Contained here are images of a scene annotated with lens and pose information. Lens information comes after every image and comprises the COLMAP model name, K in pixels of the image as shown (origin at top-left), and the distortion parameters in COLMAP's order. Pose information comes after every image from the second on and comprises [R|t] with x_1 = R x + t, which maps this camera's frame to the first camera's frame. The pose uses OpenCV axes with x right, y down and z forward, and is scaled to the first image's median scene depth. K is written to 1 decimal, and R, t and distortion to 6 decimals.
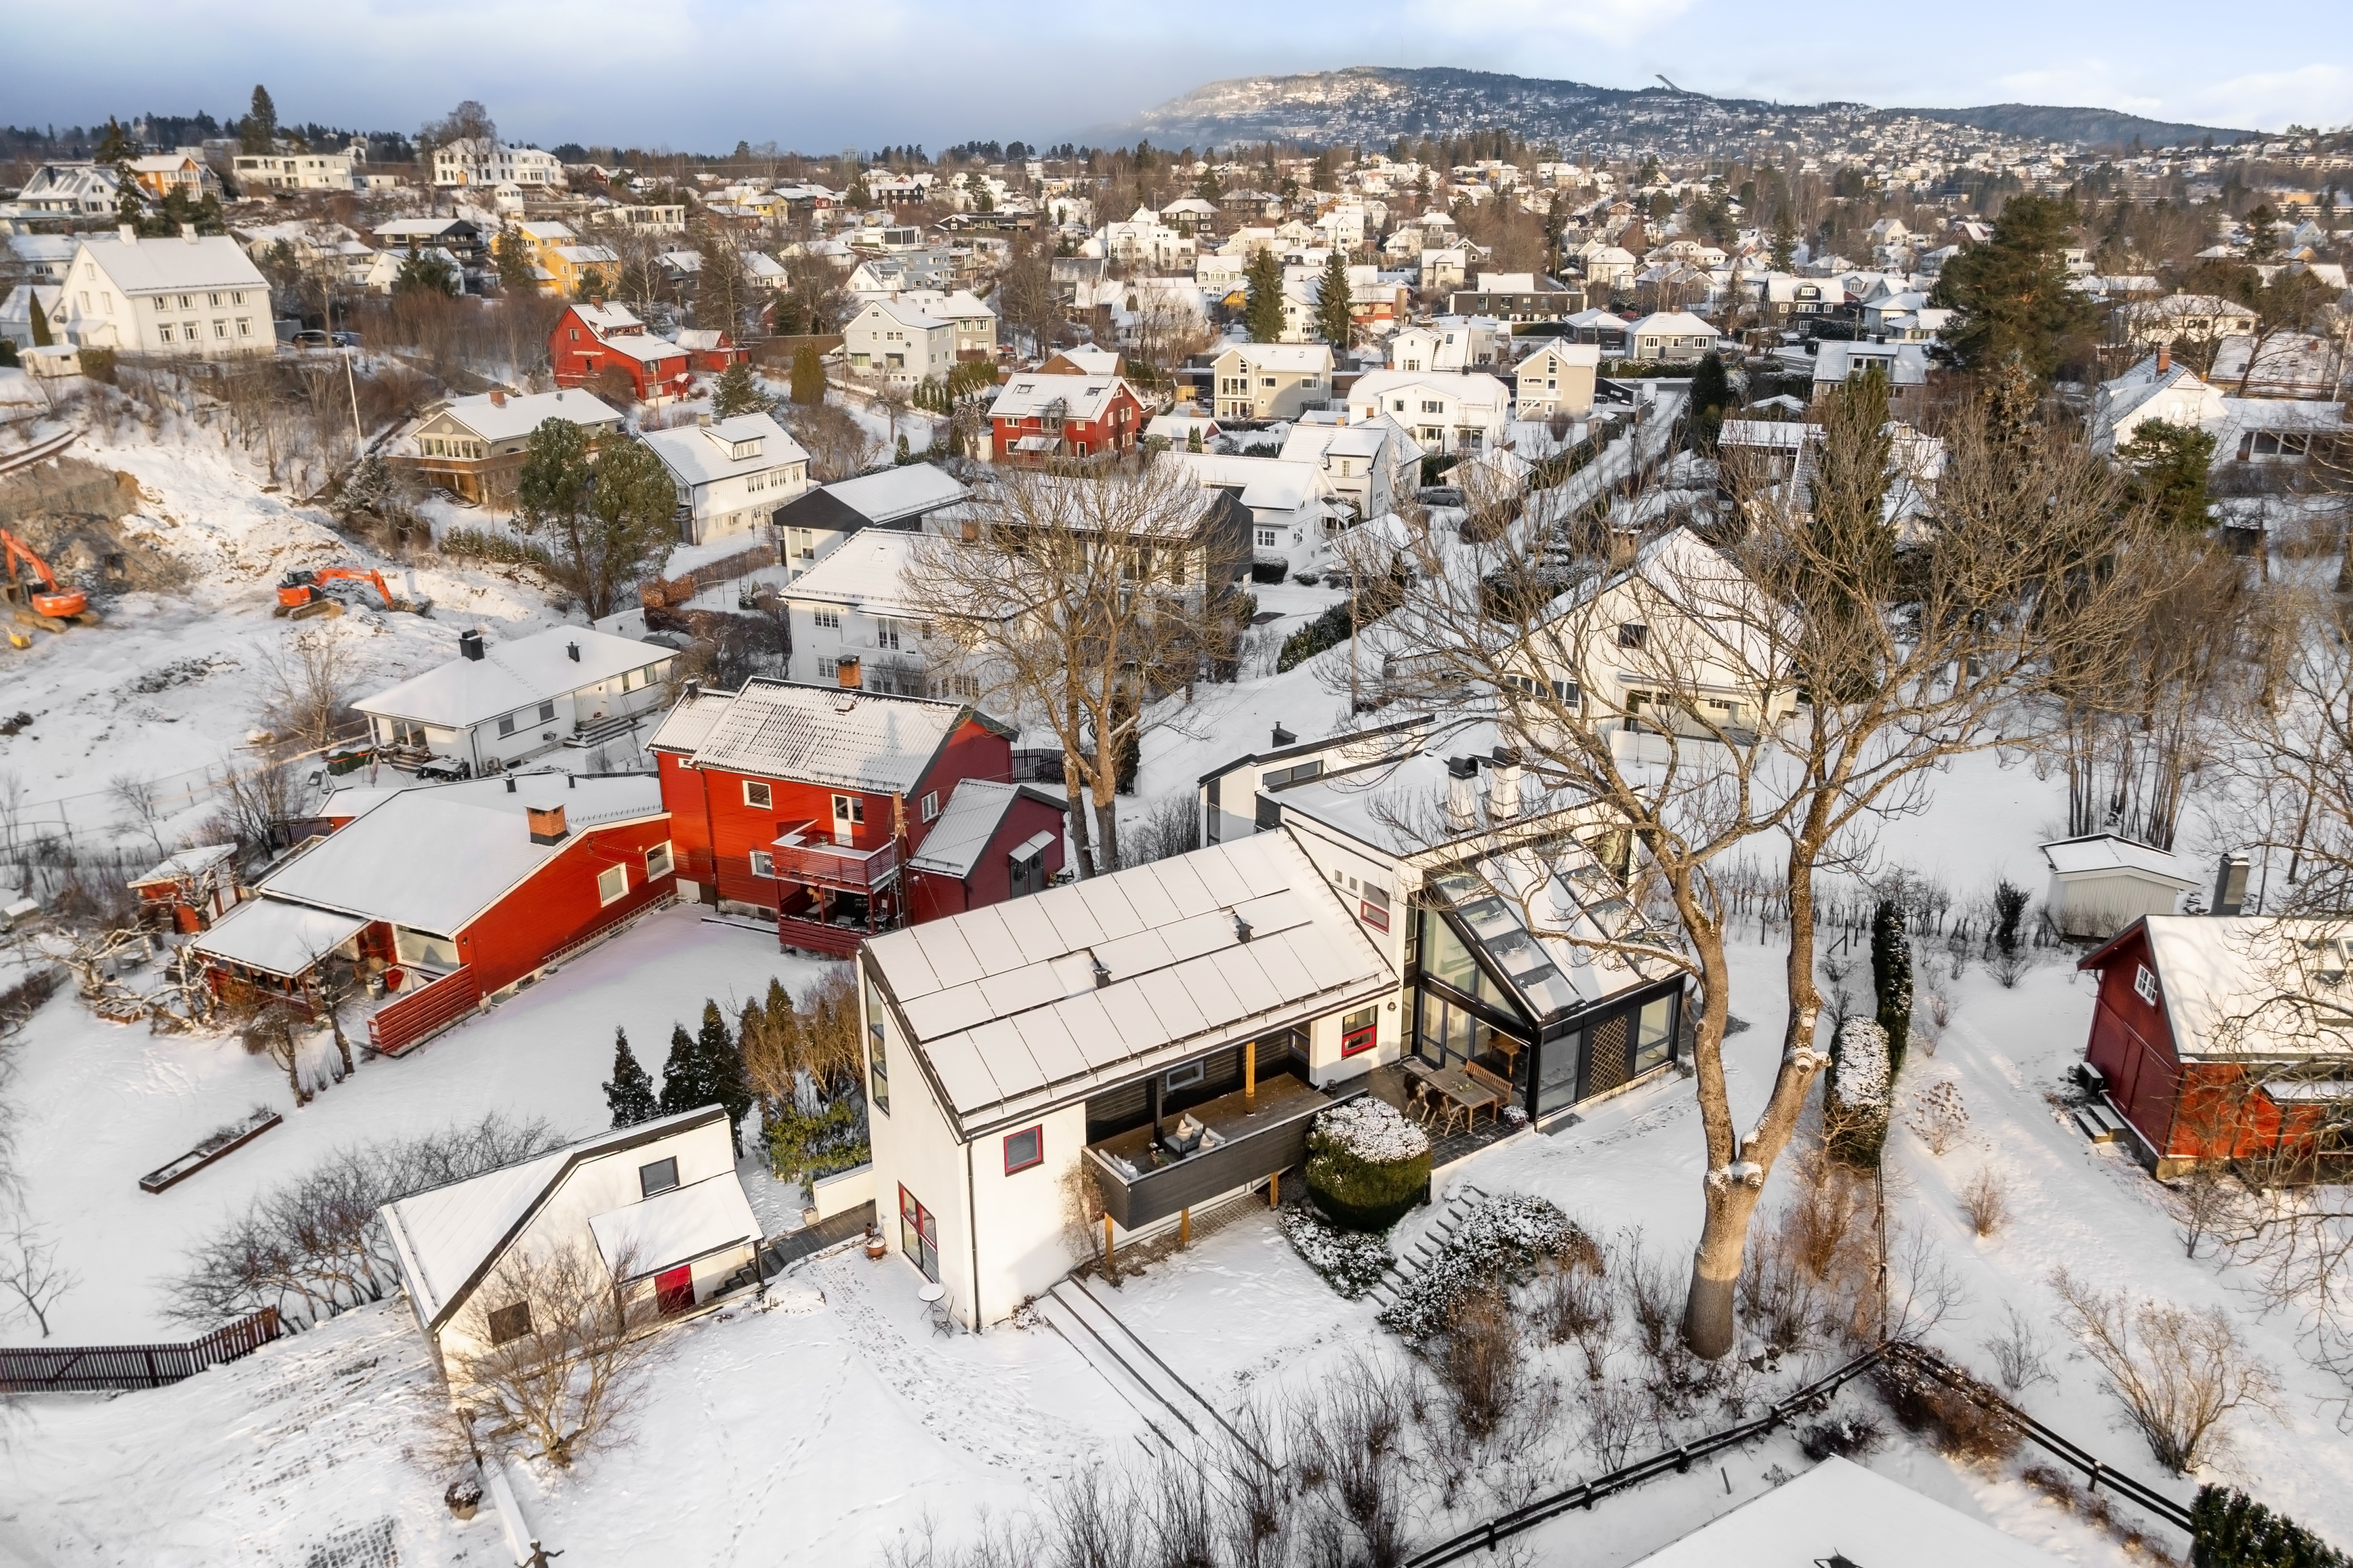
lens RADIAL K [[1652.5, 0, 1185.5], [0, 1652.5, 767.9], [0, 0, 1]] dist [-0.047753, 0.016692]
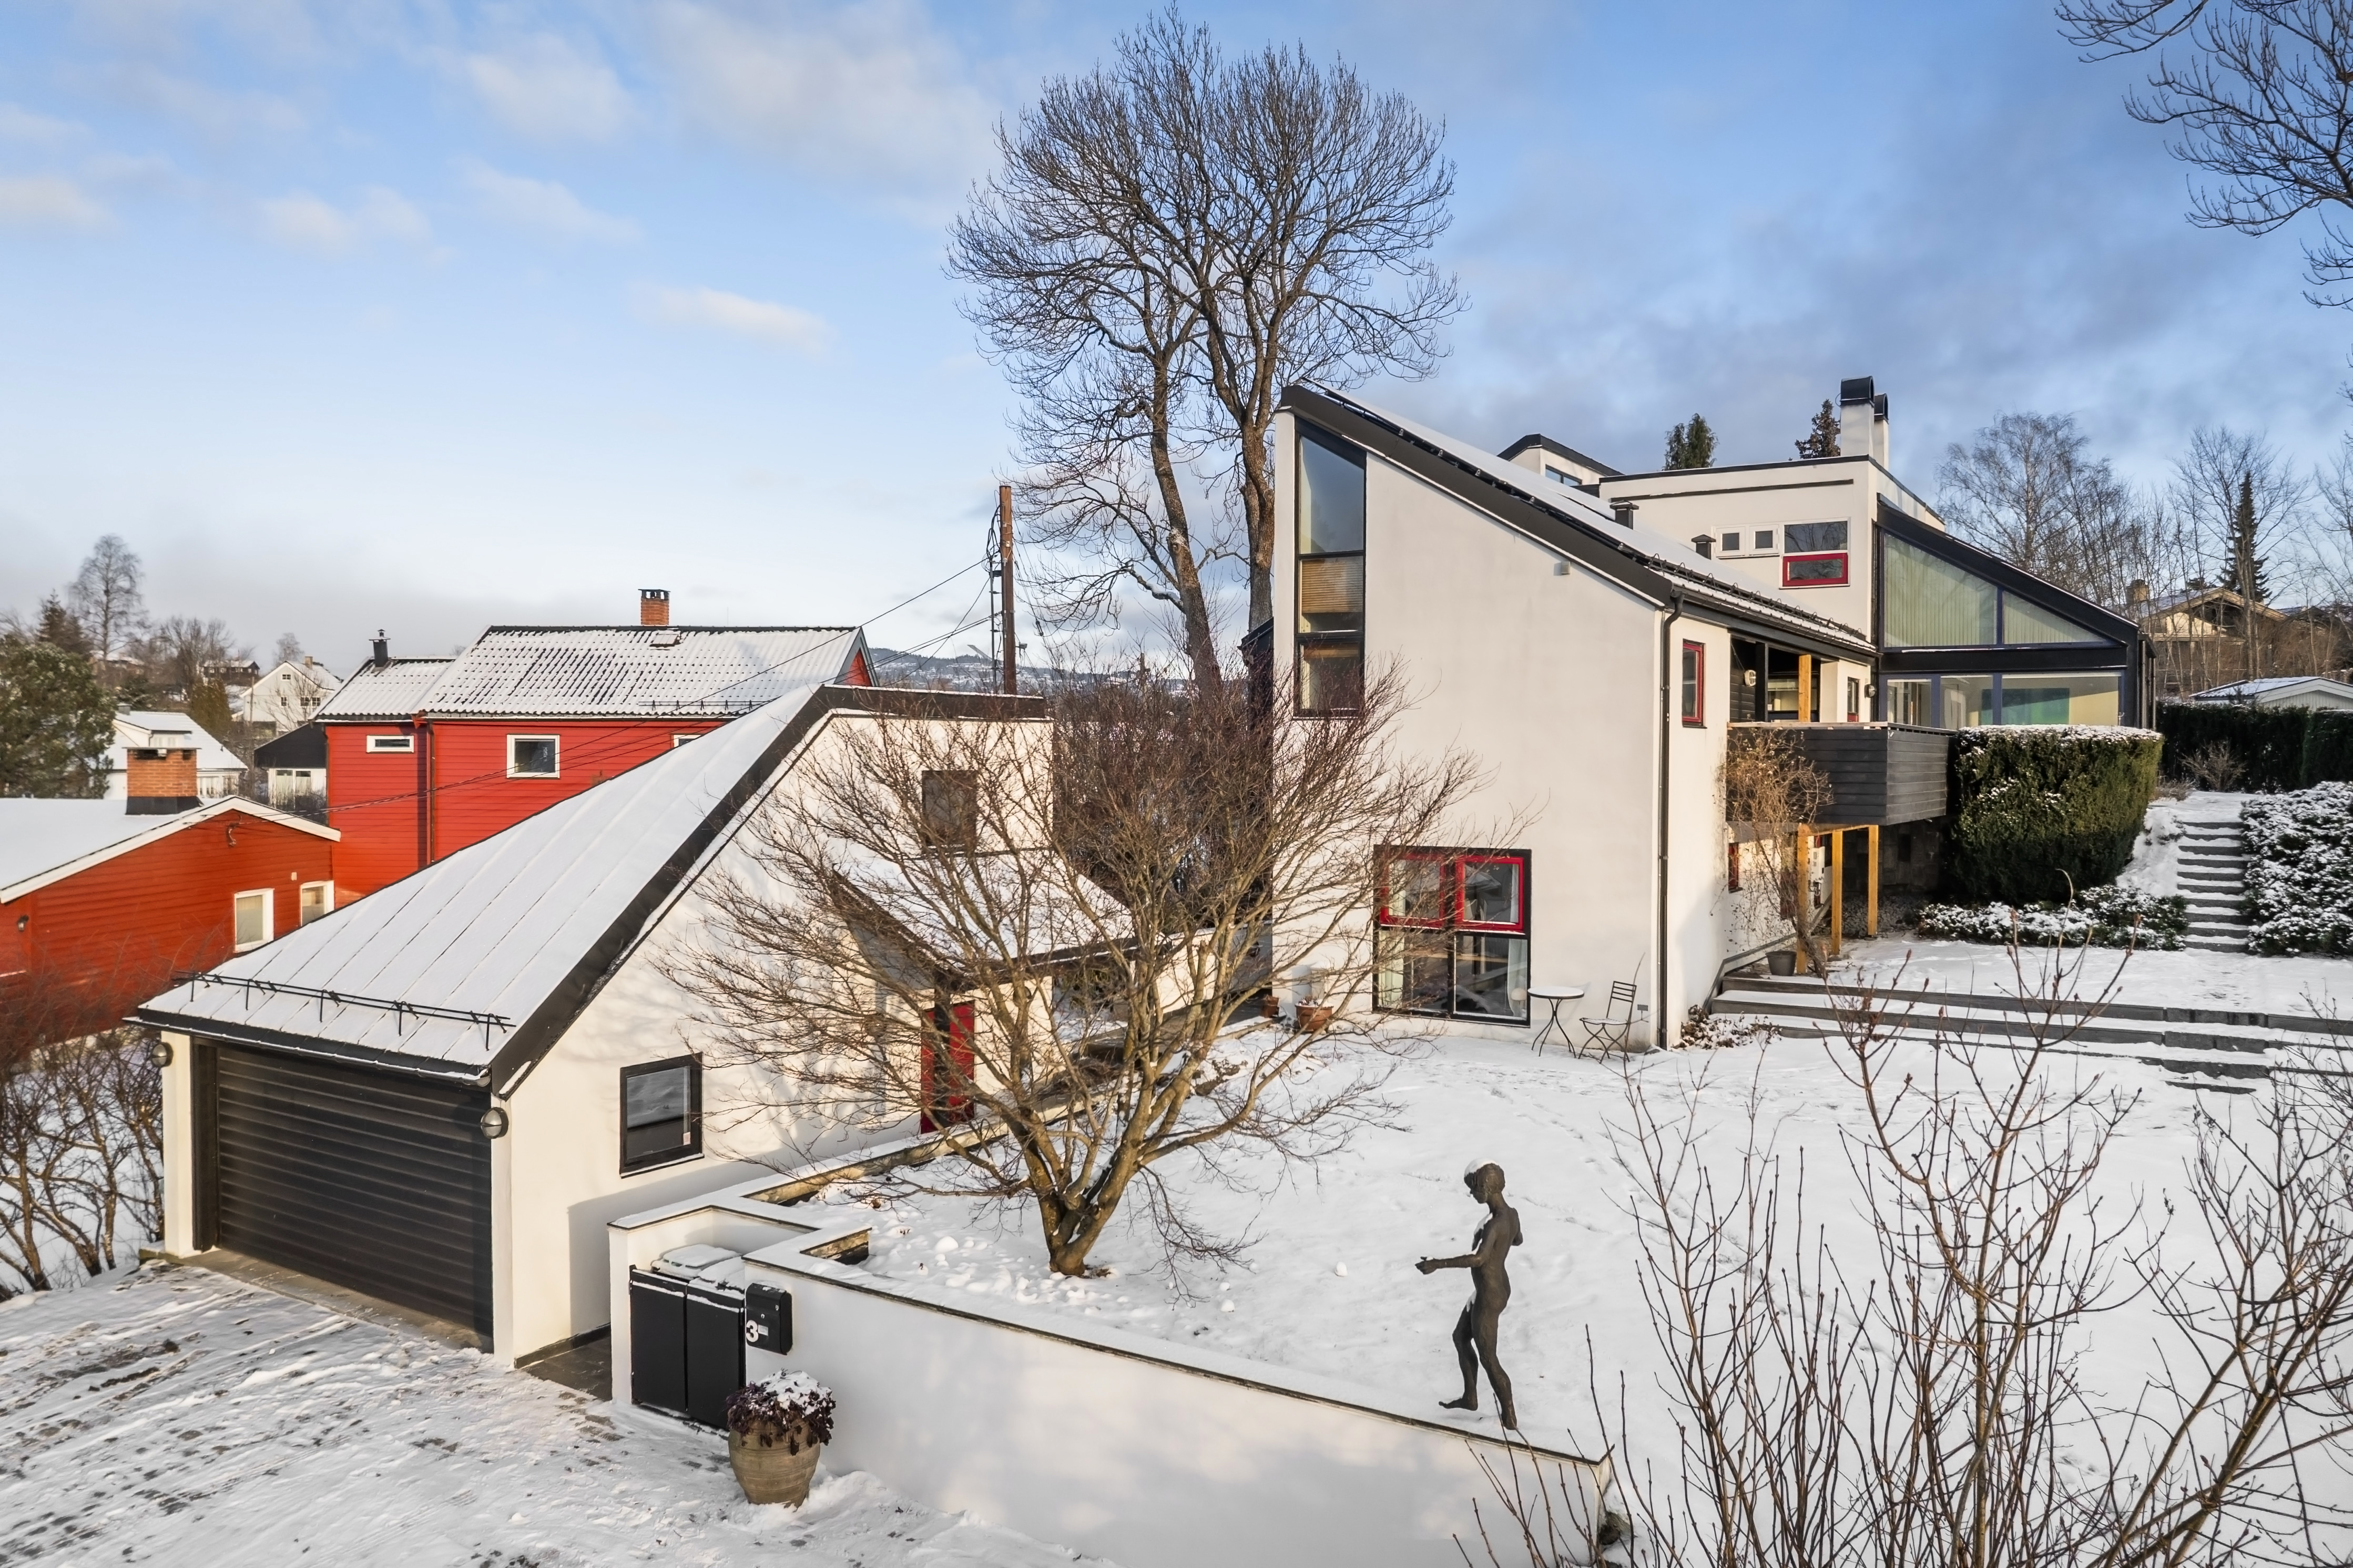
lens RADIAL K [[1652.5, 0, 1178.2], [0, 1652.5, 784.7], [0, 0, 1]] dist [-0.047753, 0.016692]
pose [[0.923387, 0.004708, 0.383841, -0.262406], [0.117004, 0.948892, -0.293109, 0.230159], [-0.365603, 0.315565, 0.875644, 0.350231]]
